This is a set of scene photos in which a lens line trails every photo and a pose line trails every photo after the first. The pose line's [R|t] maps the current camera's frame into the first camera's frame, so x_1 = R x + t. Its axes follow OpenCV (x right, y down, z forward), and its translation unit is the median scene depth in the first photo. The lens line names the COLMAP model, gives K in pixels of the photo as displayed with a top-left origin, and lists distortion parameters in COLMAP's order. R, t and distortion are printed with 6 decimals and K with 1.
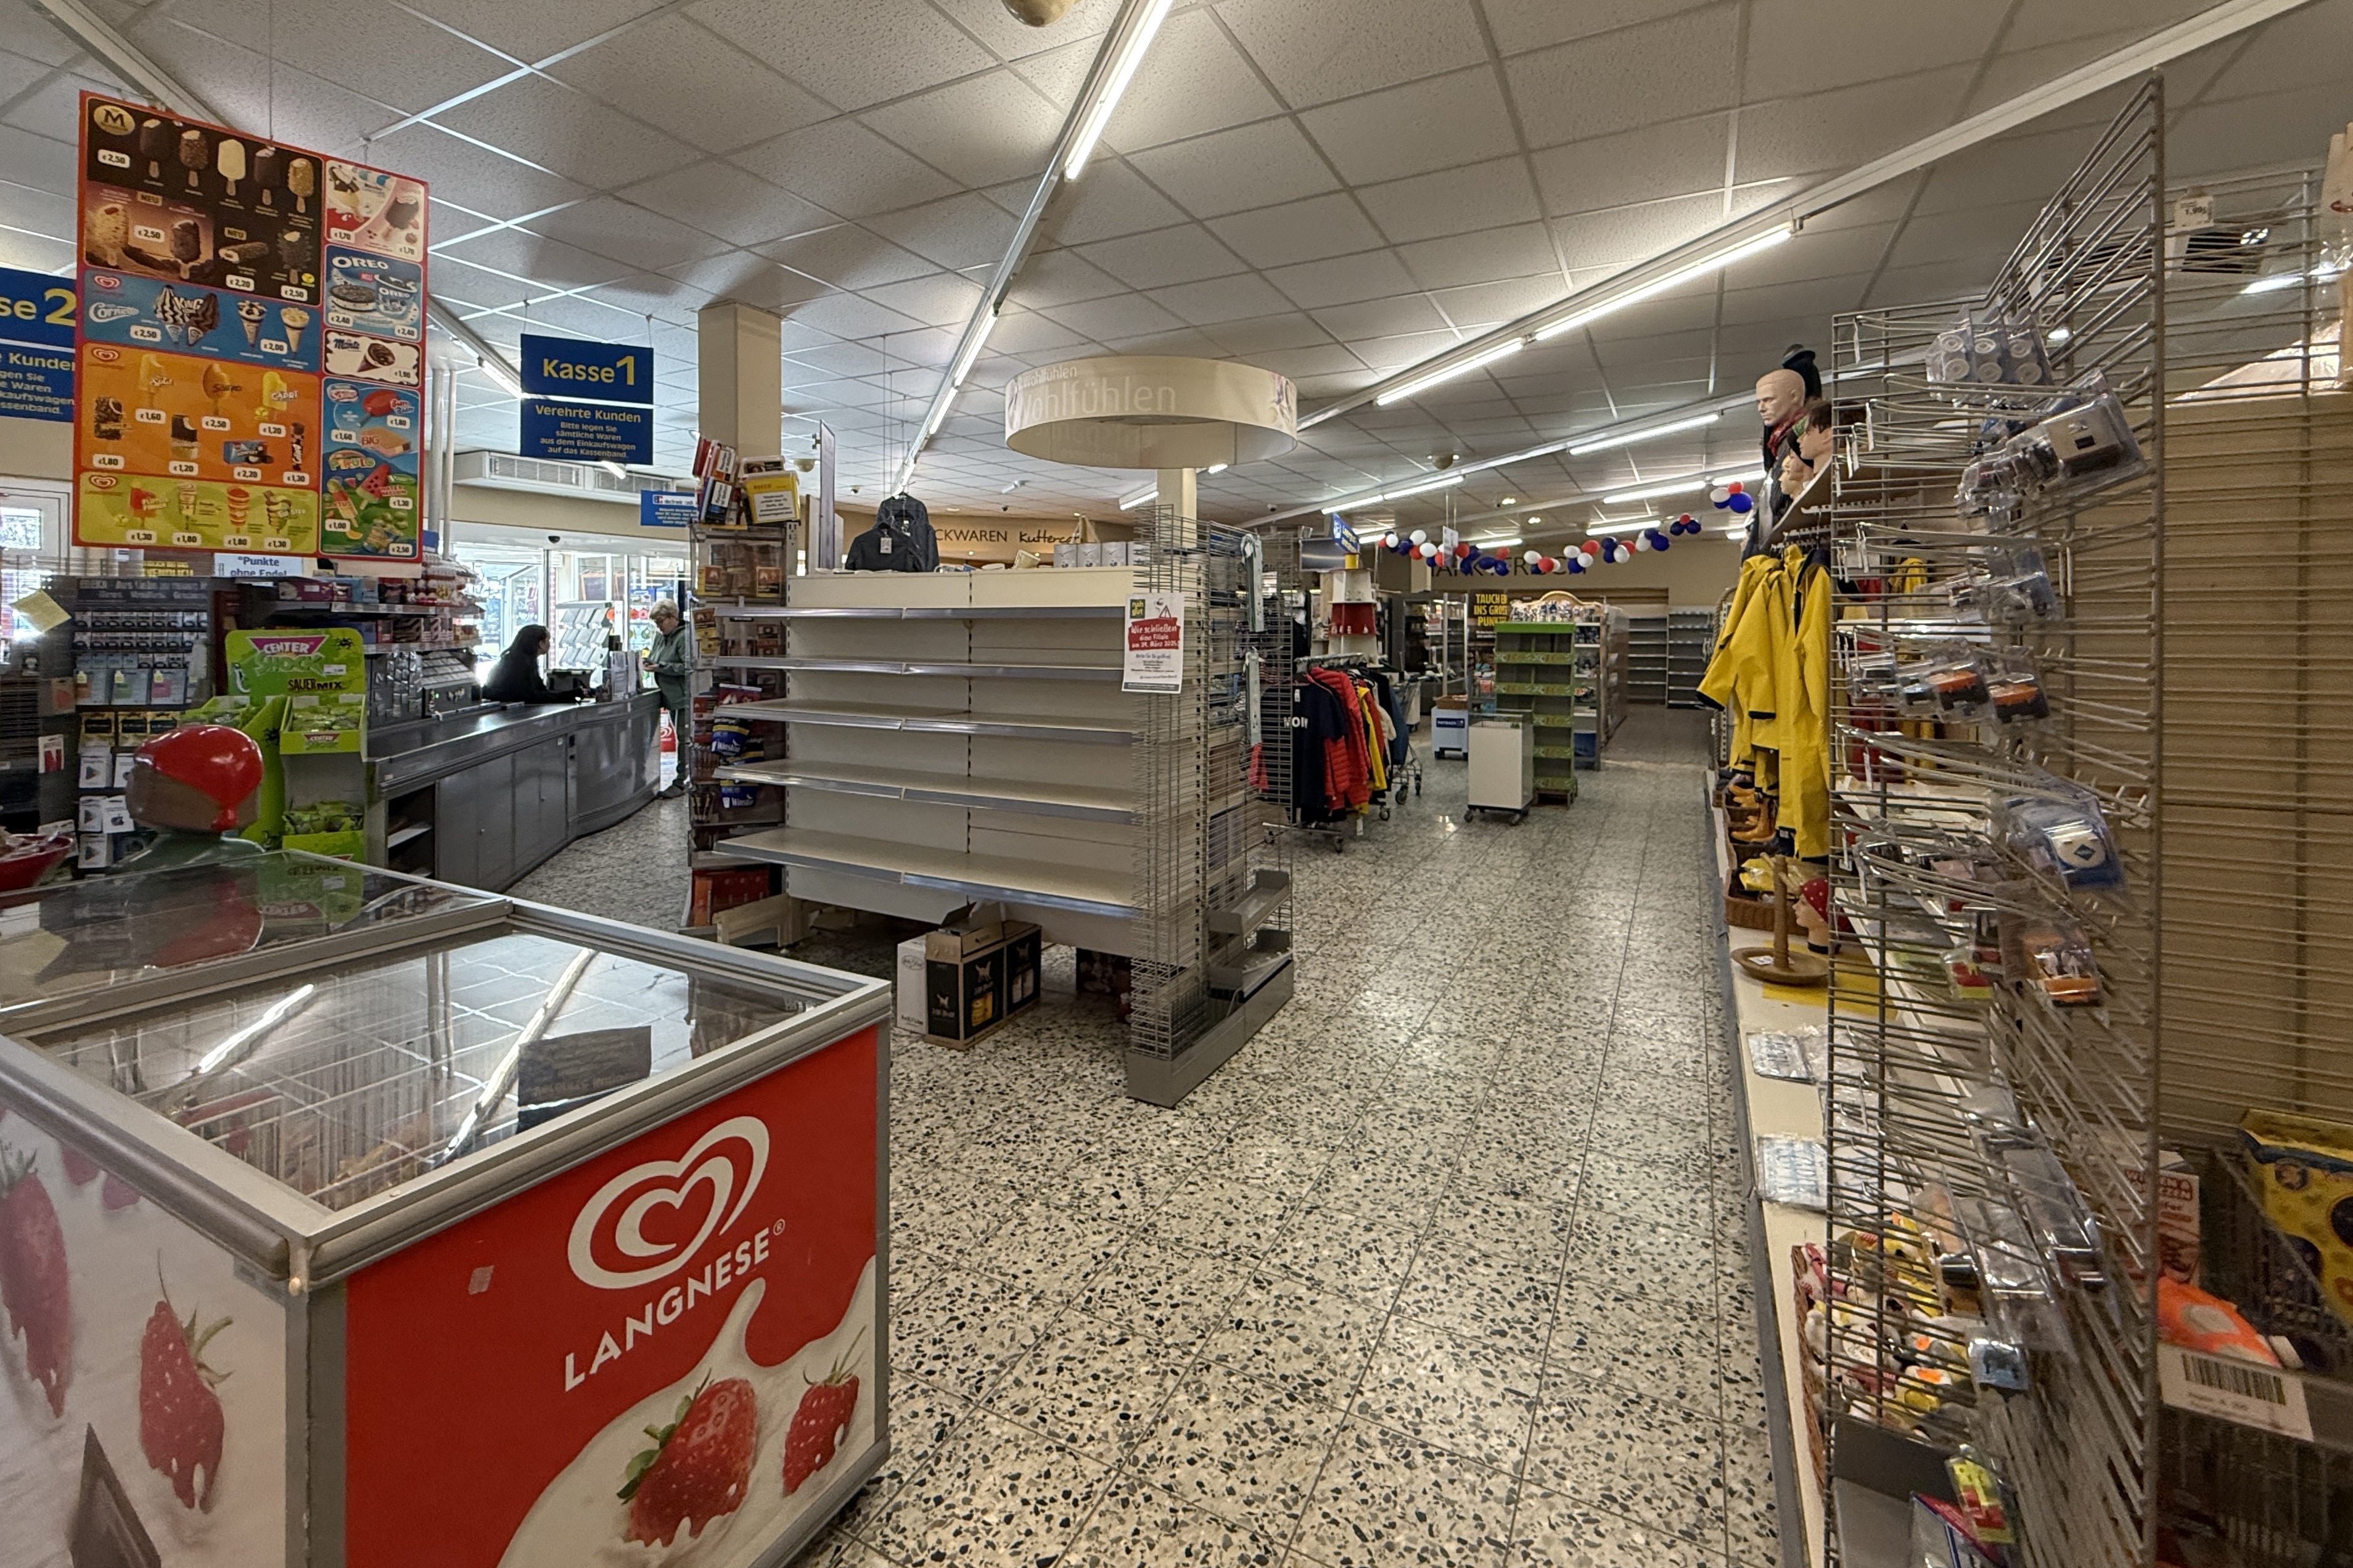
lens RADIAL K [[989.0, 0, 1178.3], [0, 989.0, 627.7], [0, 0, 1]] dist [-0.004115, 0.000080]
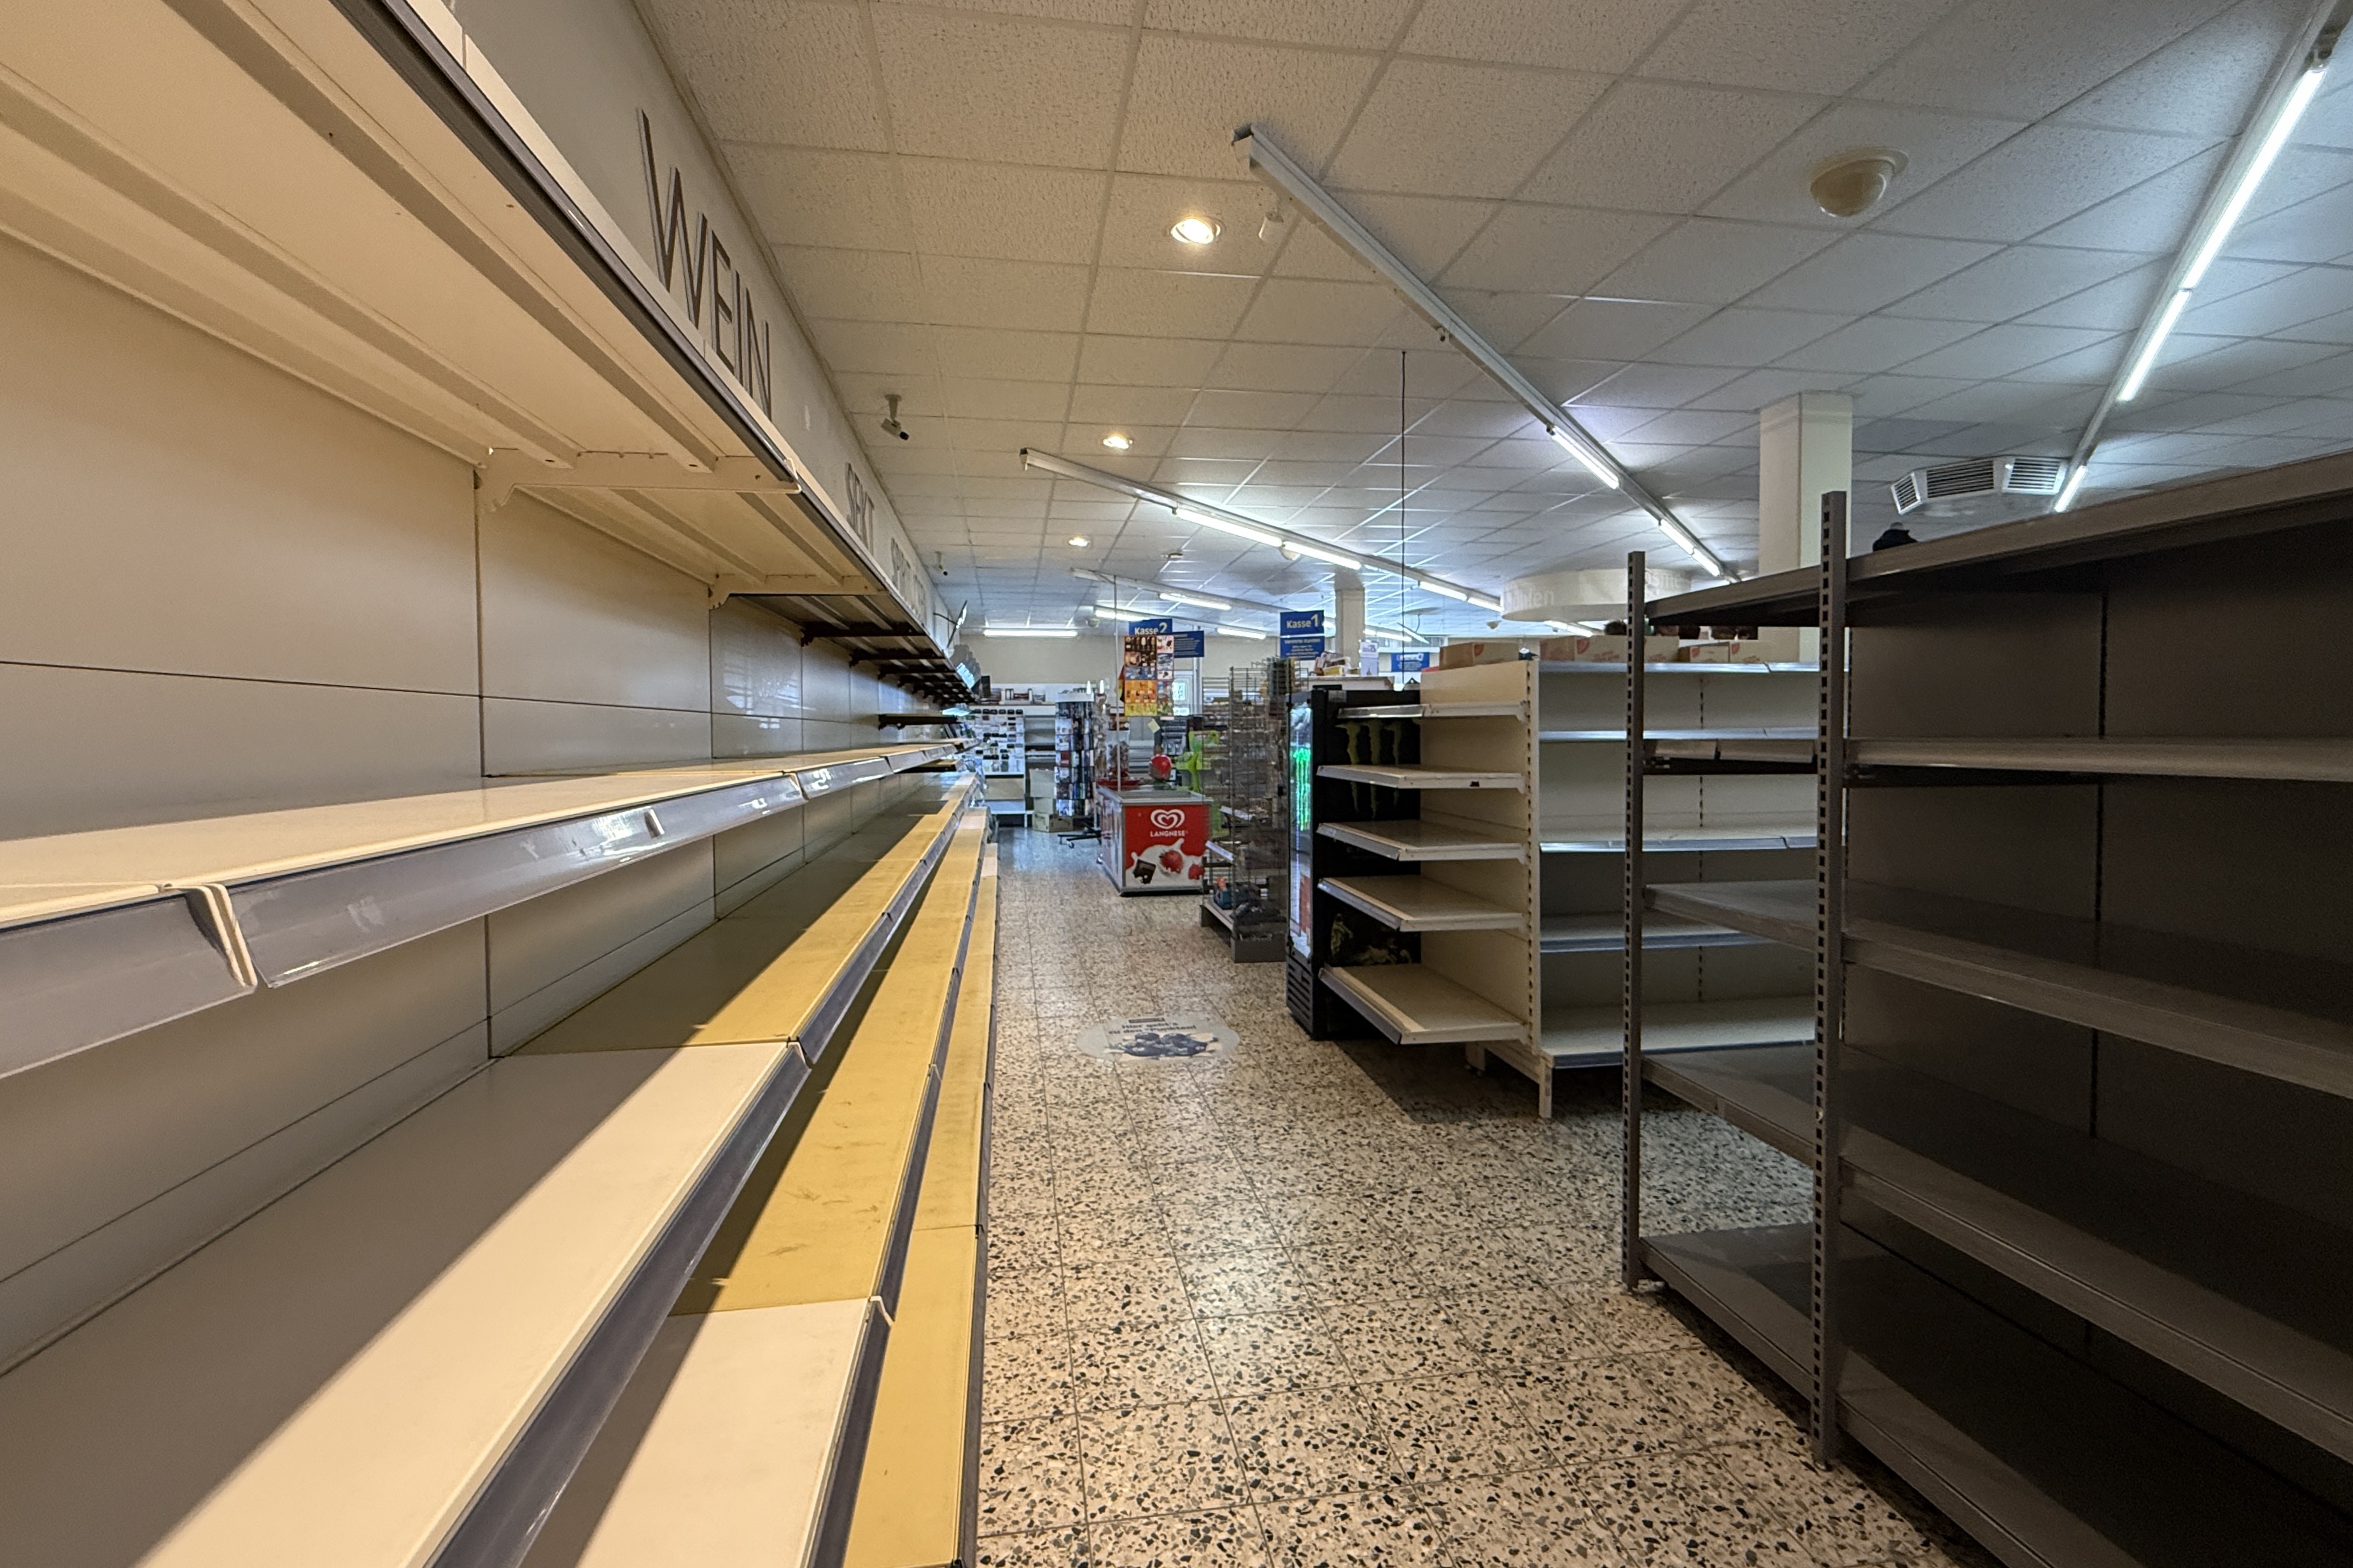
lens RADIAL K [[989.0, 0, 1172.2], [0, 989.0, 774.5], [0, 0, 1]] dist [-0.004115, 0.000080]
pose [[0.591294, 0.026285, -0.806028, 3.771541], [0.011132, 0.999107, 0.040748, 0.023601], [0.806379, -0.033067, 0.590473, -2.234374]]
